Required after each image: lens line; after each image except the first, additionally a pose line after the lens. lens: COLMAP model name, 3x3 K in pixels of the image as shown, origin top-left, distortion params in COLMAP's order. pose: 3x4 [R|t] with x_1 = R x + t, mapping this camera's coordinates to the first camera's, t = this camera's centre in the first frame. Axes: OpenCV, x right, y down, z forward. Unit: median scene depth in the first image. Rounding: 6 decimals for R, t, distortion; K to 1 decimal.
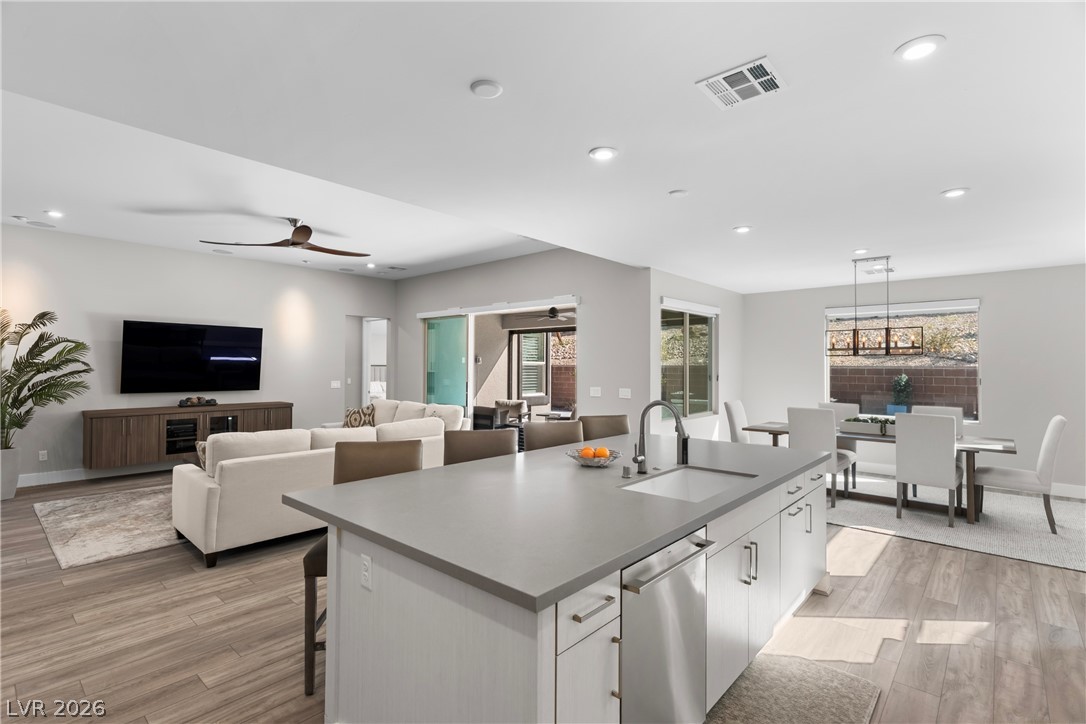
lens RADIAL K [[512.4, 0, 542.8], [0, 512.4, 360.3], [0, 0, 1]] dist [0.004099, -0.001444]
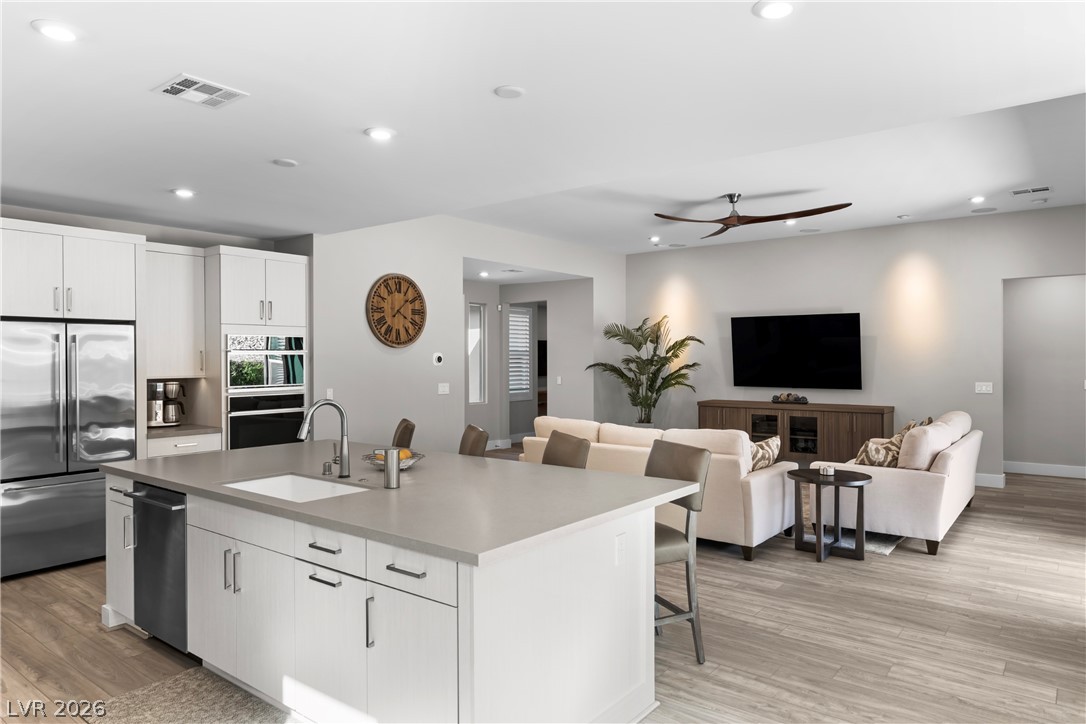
lens RADIAL K [[691.4, 0, 535.4], [0, 691.4, 354.7], [0, 0, 1]] dist [-0.001887, 0.003405]
pose [[0.056011, -0.009513, -0.998385, 0.625608], [0.010876, 0.999901, -0.008918, 0.008686], [0.998371, -0.010359, 0.056109, 0.543234]]
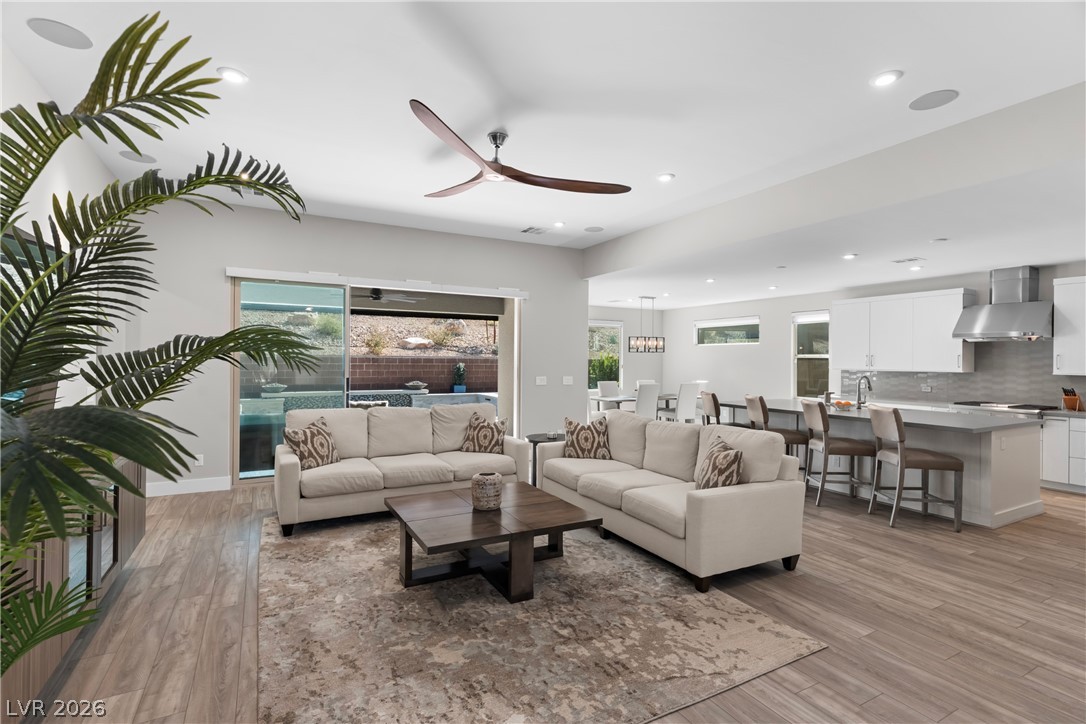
lens RADIAL K [[512.4, 0, 546.4], [0, 512.4, 358.8], [0, 0, 1]] dist [0.004099, -0.001444]
pose [[0.334522, -0.000280, 0.942388, -1.000817], [-0.018791, 0.999799, 0.006967, 0.006609], [-0.942201, -0.020038, 0.334450, 0.656042]]
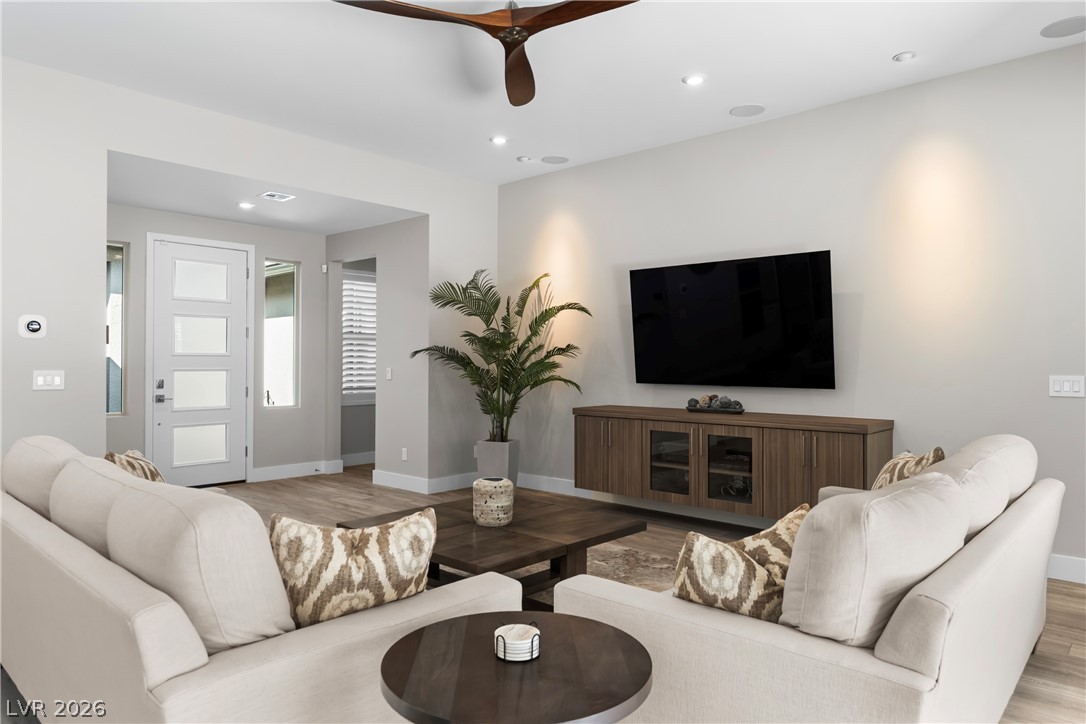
lens RADIAL K [[691.4, 0, 542.9], [0, 691.4, 359.5], [0, 0, 1]] dist [-0.001887, 0.003405]
pose [[-0.014598, -0.010647, -0.999837, 0.060411], [0.005625, 0.999927, -0.010730, 0.046482], [0.999878, -0.005781, -0.014537, 0.953293]]
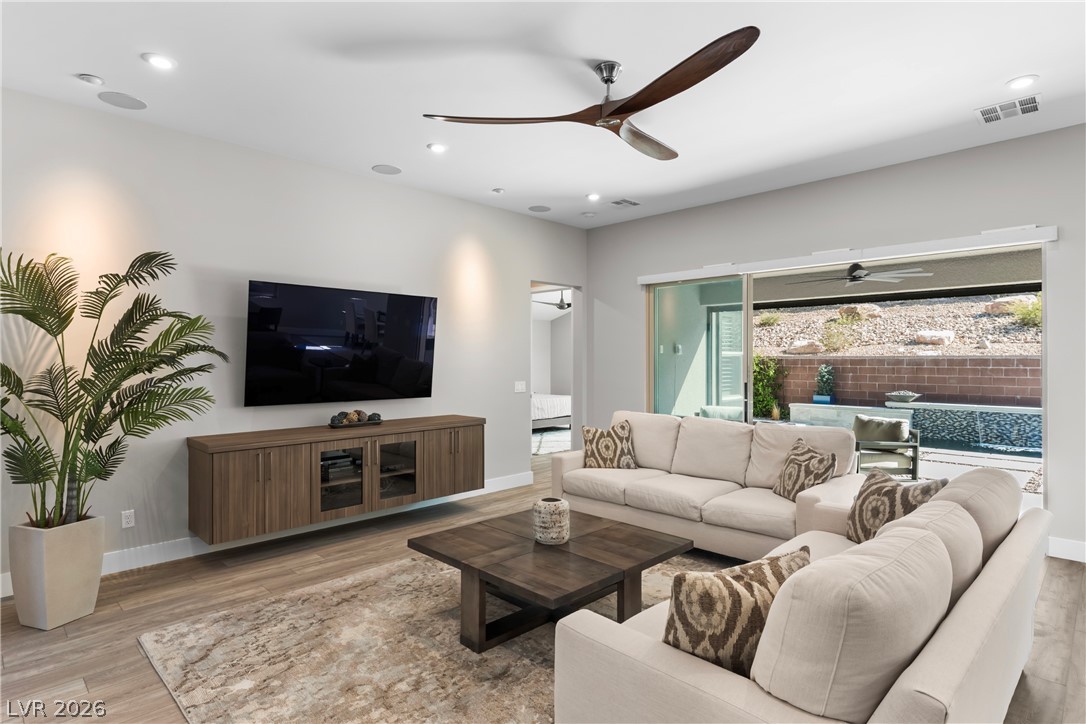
lens RADIAL K [[572.8, 0, 544.7], [0, 572.8, 360.5], [0, 0, 1]] dist [0.003171, -0.000002]
pose [[0.998565, -0.005232, -0.053302, -0.476408], [0.005974, 0.999887, 0.013779, 0.005902], [0.053224, -0.014077, 0.998483, 0.393529]]
